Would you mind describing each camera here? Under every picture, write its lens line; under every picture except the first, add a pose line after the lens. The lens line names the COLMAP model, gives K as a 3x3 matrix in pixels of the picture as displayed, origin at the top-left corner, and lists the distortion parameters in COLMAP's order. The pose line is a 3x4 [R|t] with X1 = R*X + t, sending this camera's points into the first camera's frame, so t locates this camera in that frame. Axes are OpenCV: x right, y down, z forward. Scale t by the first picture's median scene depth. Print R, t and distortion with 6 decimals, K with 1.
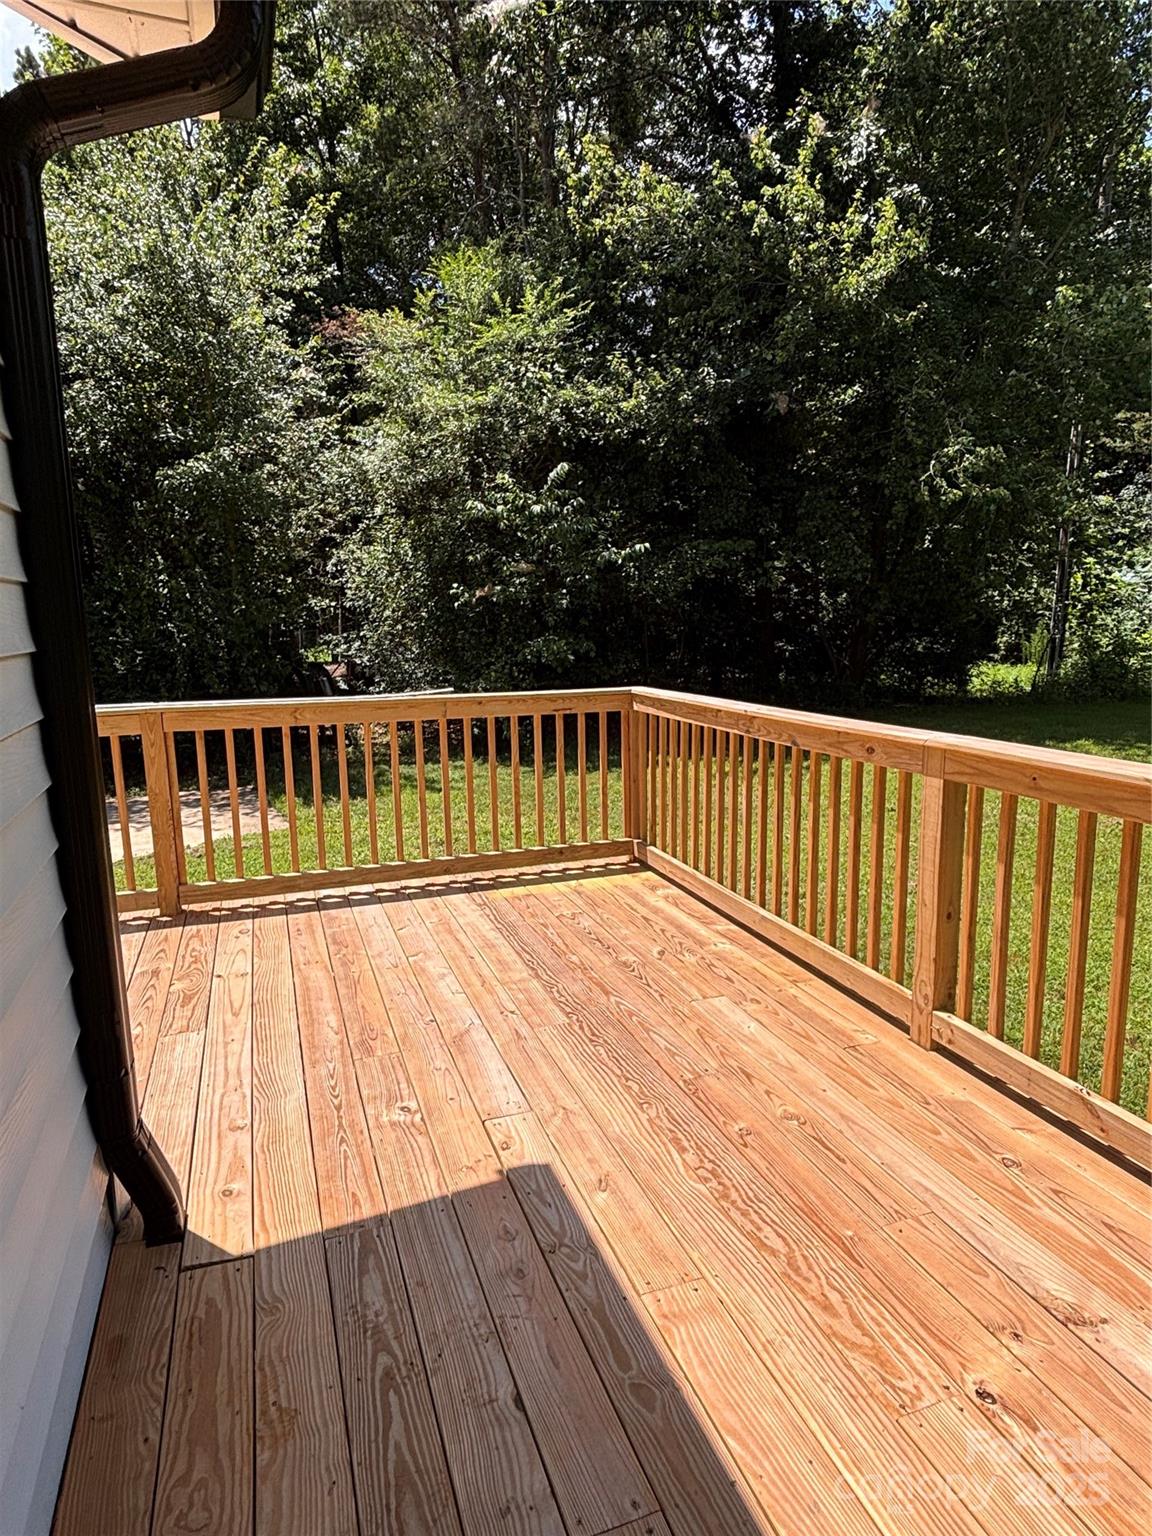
lens RADIAL K [[911.4, 0, 570.5], [0, 911.4, 769.9], [0, 0, 1]] dist [0.005003, 0.000170]
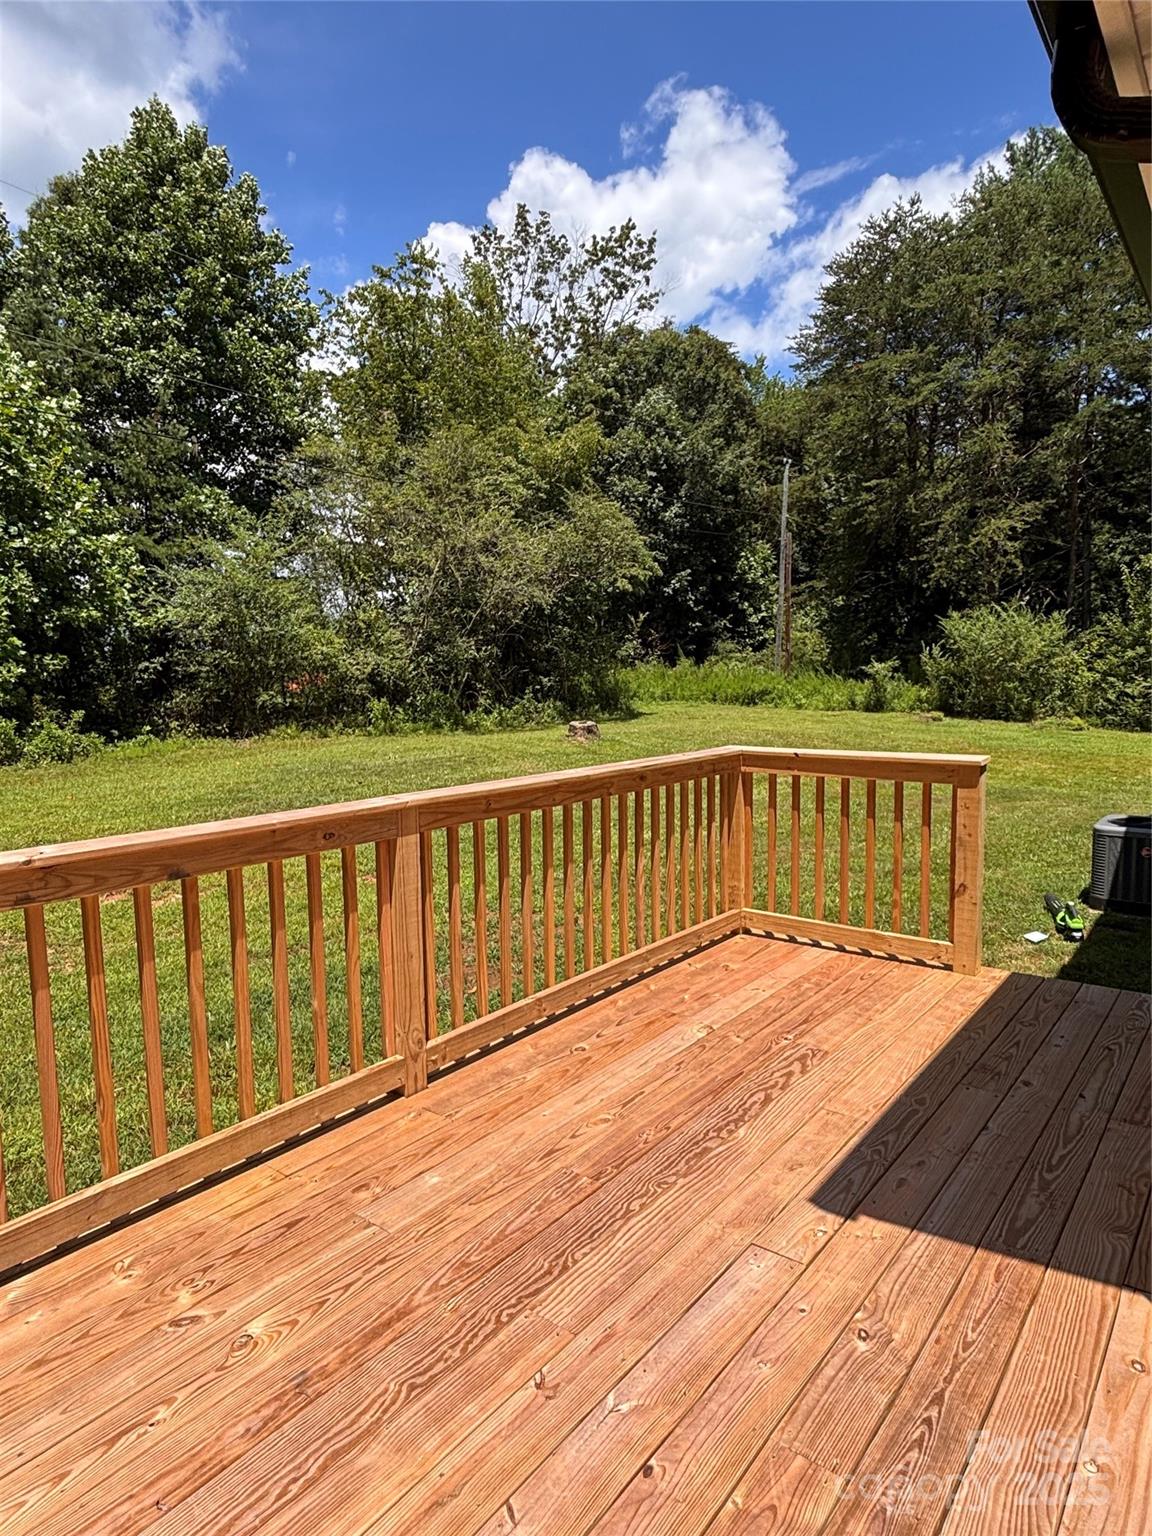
lens RADIAL K [[911.4, 0, 572.8], [0, 911.4, 767.1], [0, 0, 1]] dist [0.005003, 0.000170]
pose [[-0.532960, -0.072677, 0.843014, -0.741418], [0.154760, 0.971125, 0.181562, -0.291614], [-0.831867, 0.227230, -0.506323, 1.669329]]
